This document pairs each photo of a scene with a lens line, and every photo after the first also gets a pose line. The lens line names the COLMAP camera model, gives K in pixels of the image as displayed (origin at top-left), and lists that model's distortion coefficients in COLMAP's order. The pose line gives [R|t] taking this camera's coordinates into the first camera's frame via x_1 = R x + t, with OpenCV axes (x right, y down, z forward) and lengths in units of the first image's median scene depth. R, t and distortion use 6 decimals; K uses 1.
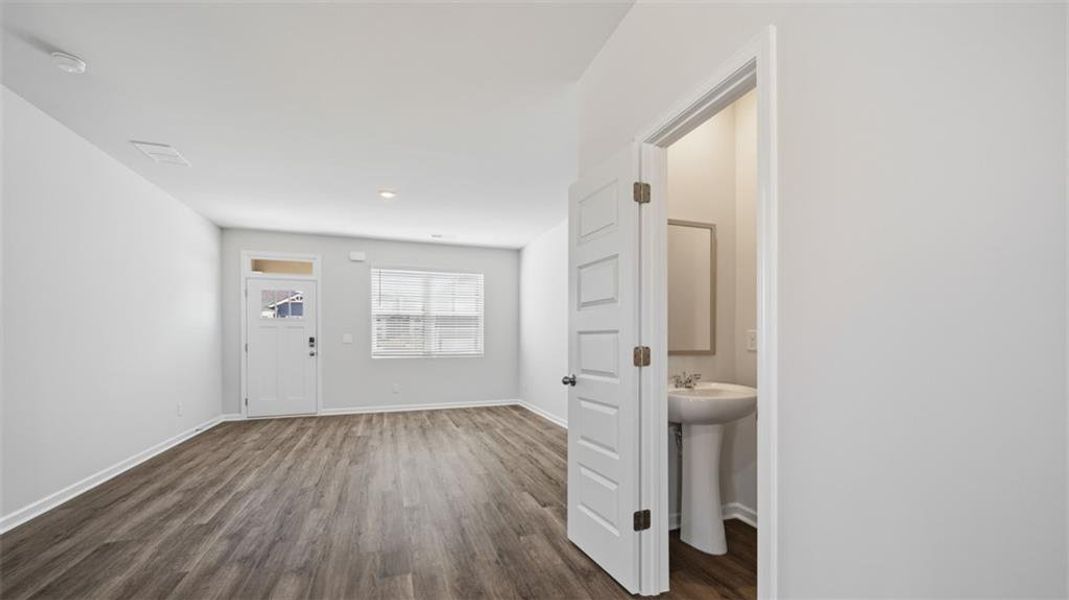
lens RADIAL K [[422.8, 0, 539.2], [0, 422.8, 339.3], [0, 0, 1]] dist [-0.004007, -0.000682]
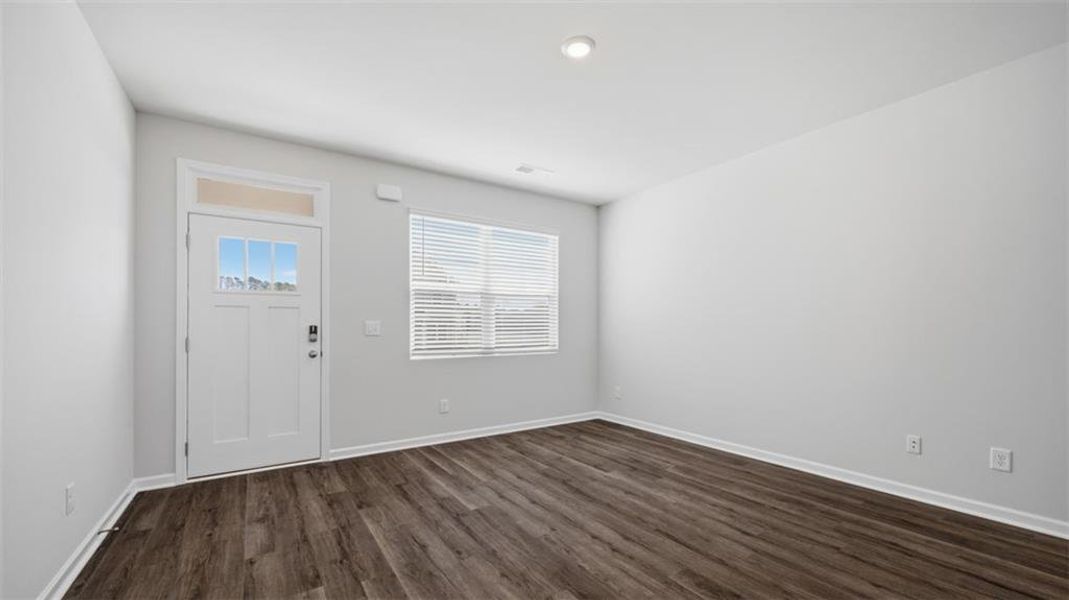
lens RADIAL K [[422.8, 0, 529.1], [0, 422.8, 325.7], [0, 0, 1]] dist [-0.004007, -0.000682]
pose [[0.970059, 0.000069, 0.242867, -0.548089], [0.001850, 0.999969, -0.007671, 0.000860], [-0.242860, 0.007891, 0.970029, 0.520046]]
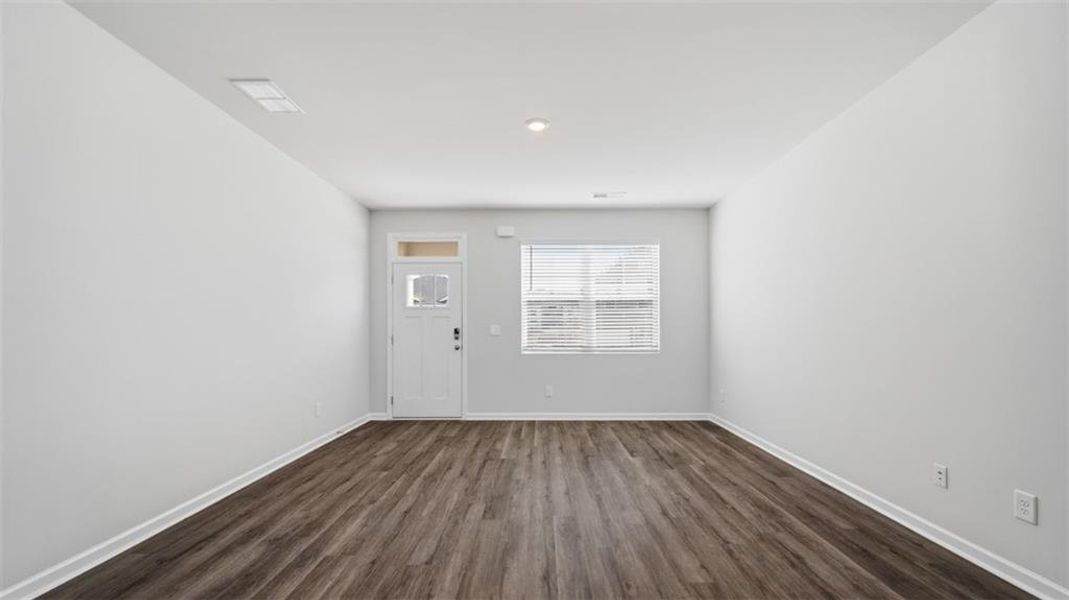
lens RADIAL K [[422.8, 0, 537.5], [0, 422.8, 322.7], [0, 0, 1]] dist [-0.004007, -0.000682]
pose [[0.937116, -0.006911, -0.348949, -0.114920], [0.000537, 0.999831, -0.018357, -0.000403], [0.349017, 0.017015, 0.936962, 0.345355]]
